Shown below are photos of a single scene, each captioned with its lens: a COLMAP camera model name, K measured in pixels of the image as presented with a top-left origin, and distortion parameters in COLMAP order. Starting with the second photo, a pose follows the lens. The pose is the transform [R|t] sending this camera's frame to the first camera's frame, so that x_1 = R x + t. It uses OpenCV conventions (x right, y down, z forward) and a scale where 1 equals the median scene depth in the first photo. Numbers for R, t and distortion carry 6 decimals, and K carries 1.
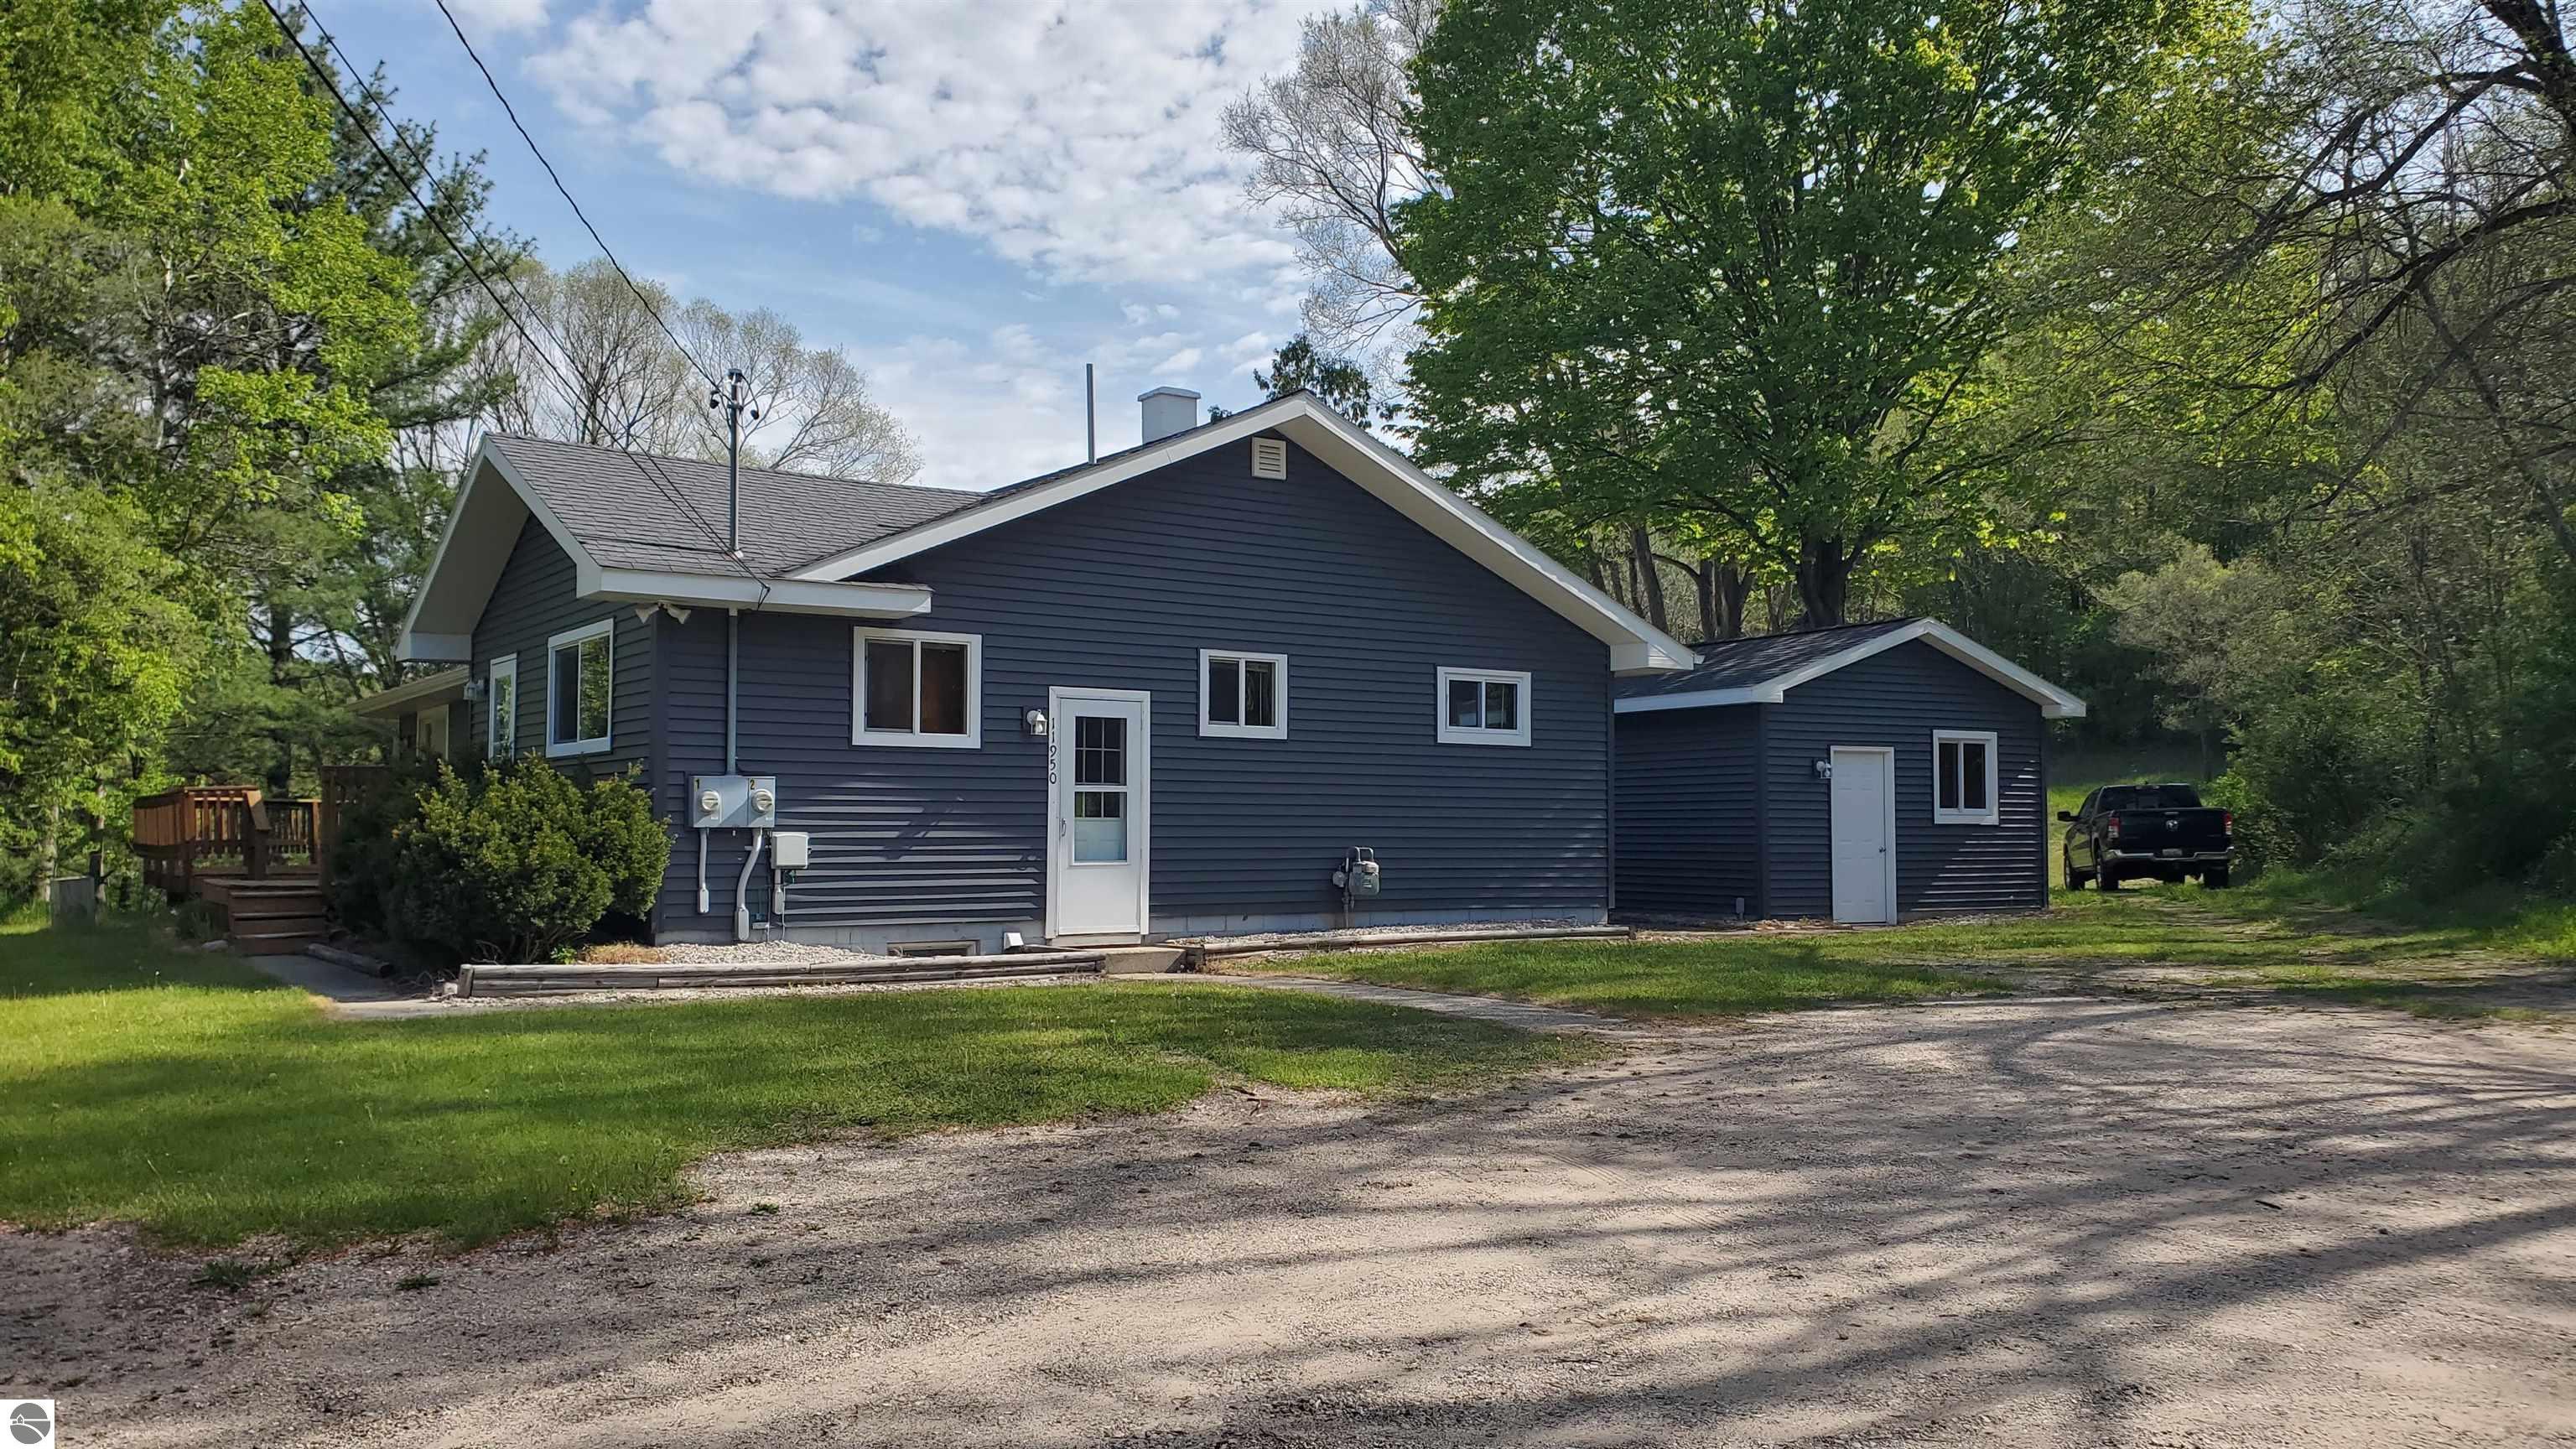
lens RADIAL K [[2030.6, 0, 1288.0], [0, 2030.6, 724.5], [0, 0, 1]] dist [0.040114, -0.004566]
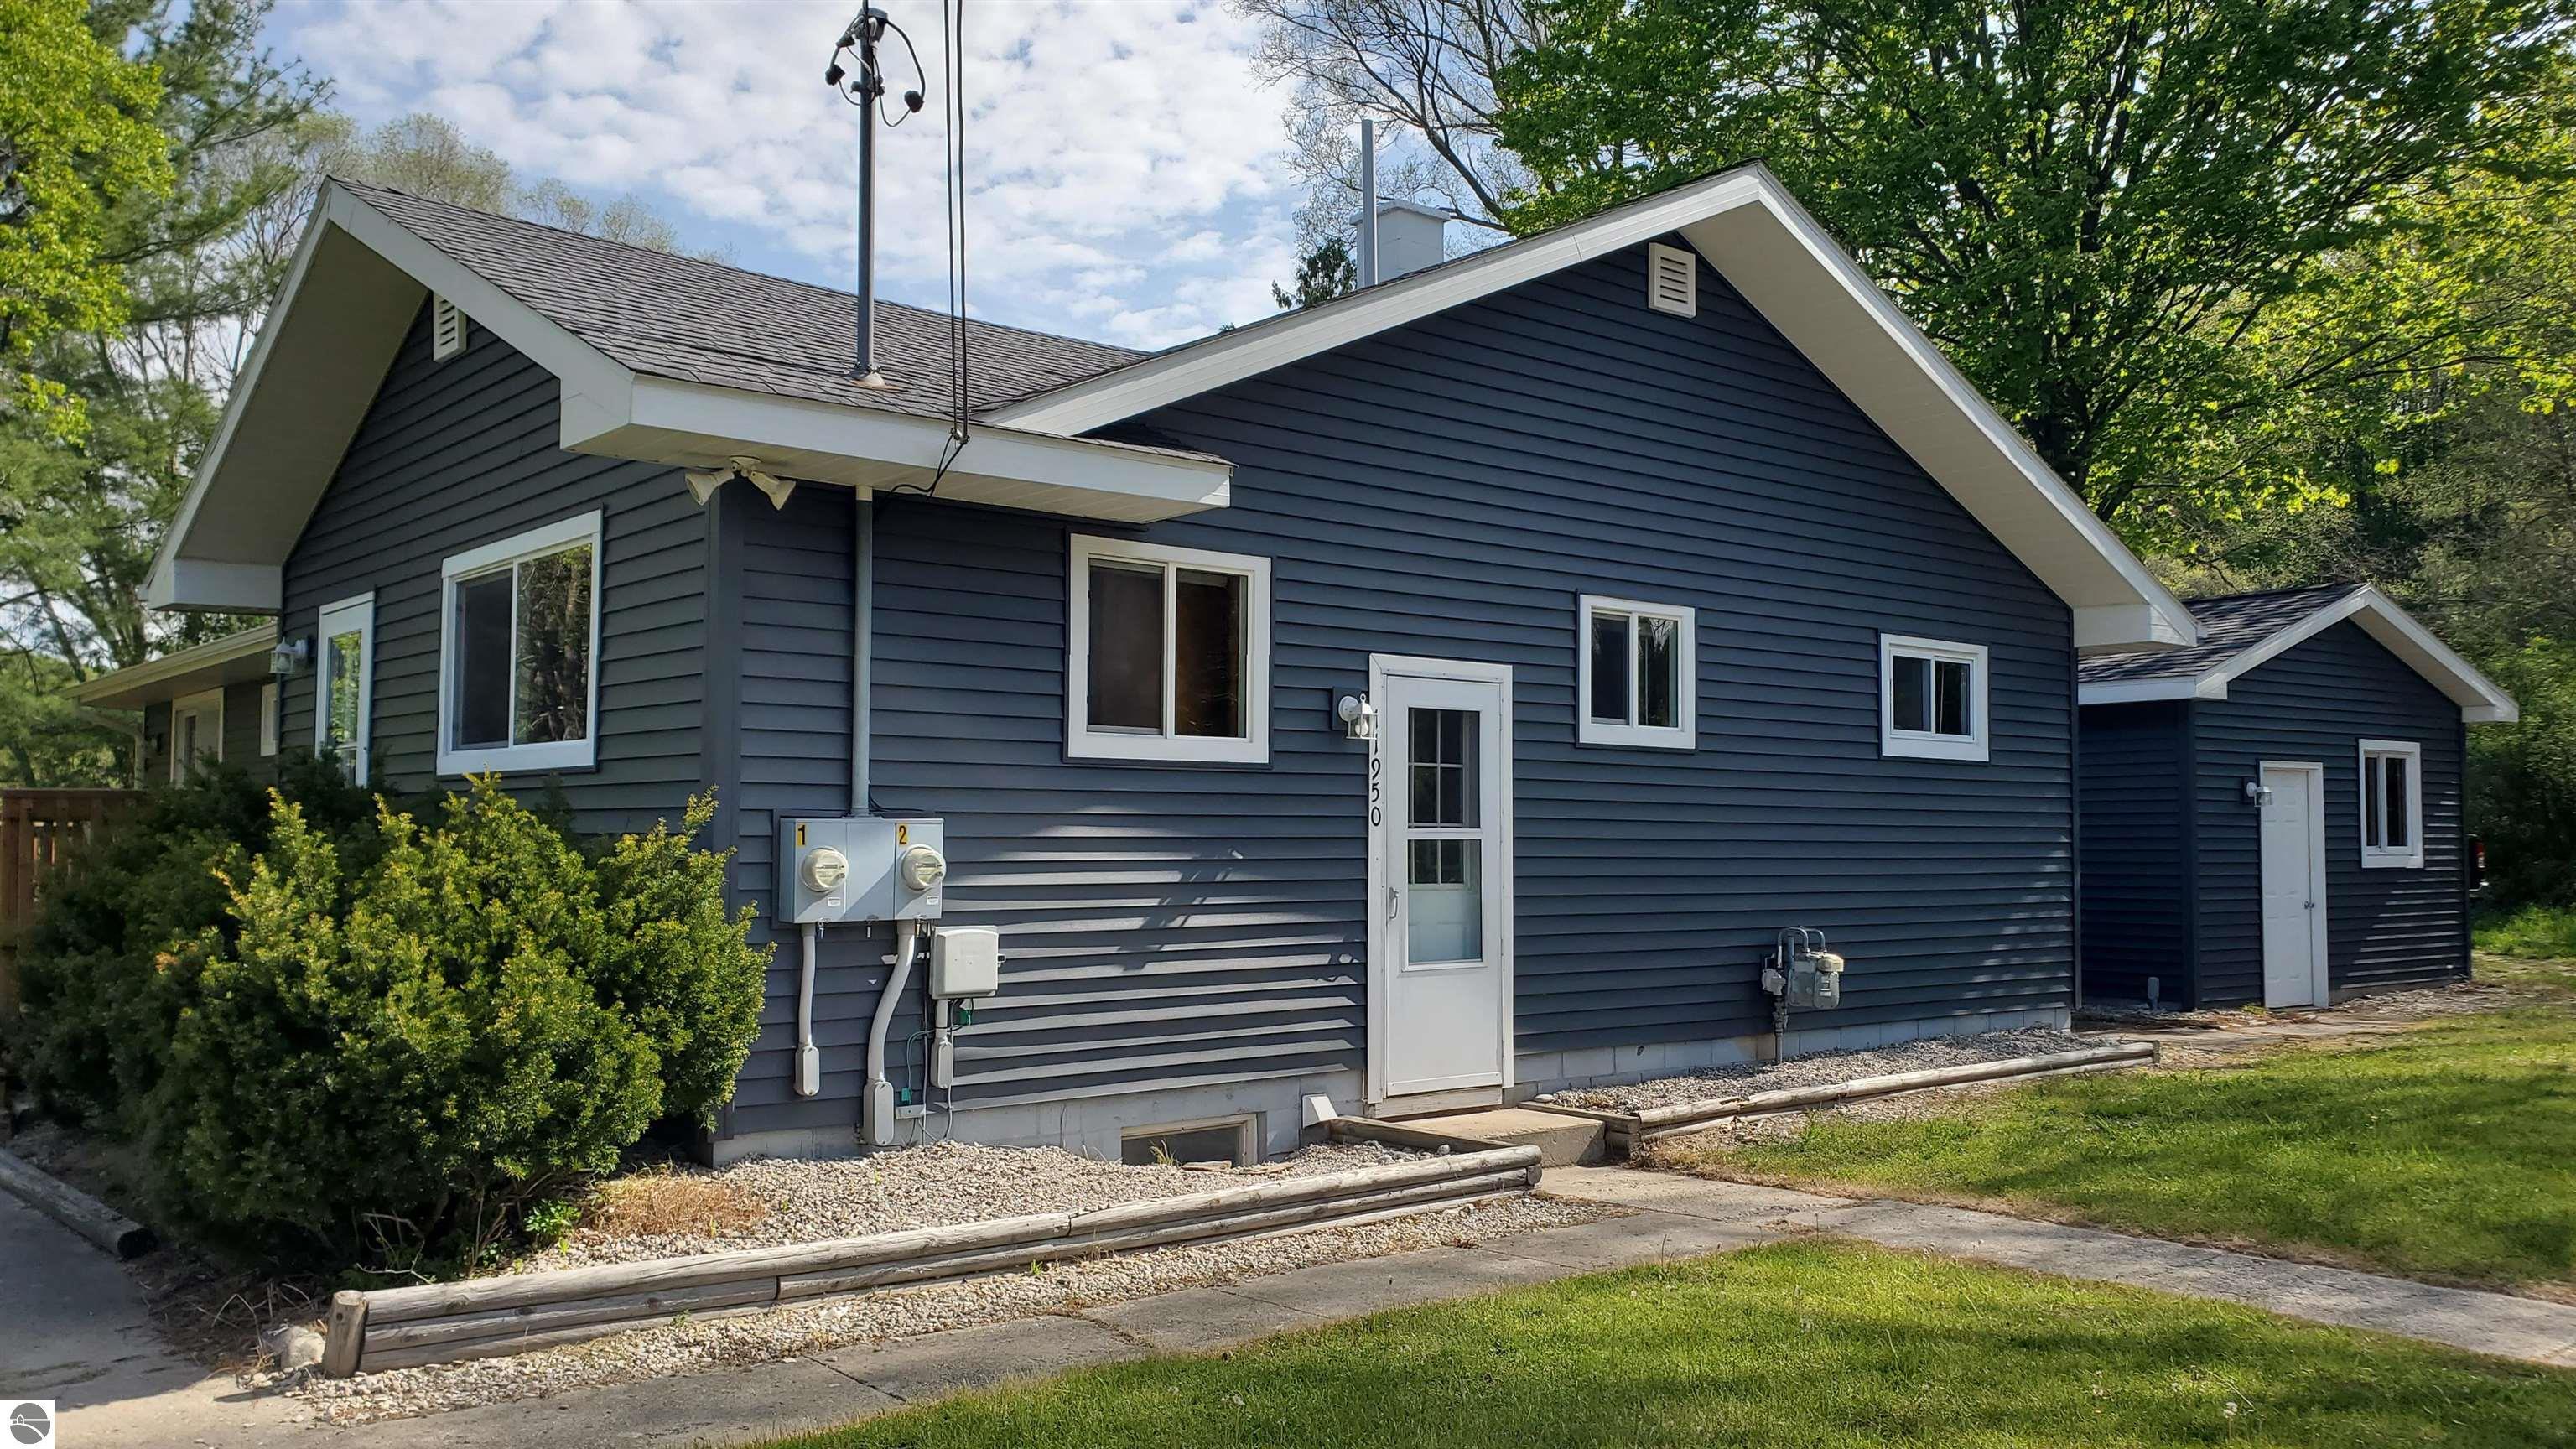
lens RADIAL K [[2030.6, 0, 1288.0], [0, 2030.6, 724.5], [0, 0, 1]] dist [0.040114, -0.004566]
pose [[0.994652, 0.006492, 0.103084, -0.199204], [-0.006309, 0.999978, -0.002094, 0.002207], [-0.103095, 0.001432, 0.994670, 0.441944]]
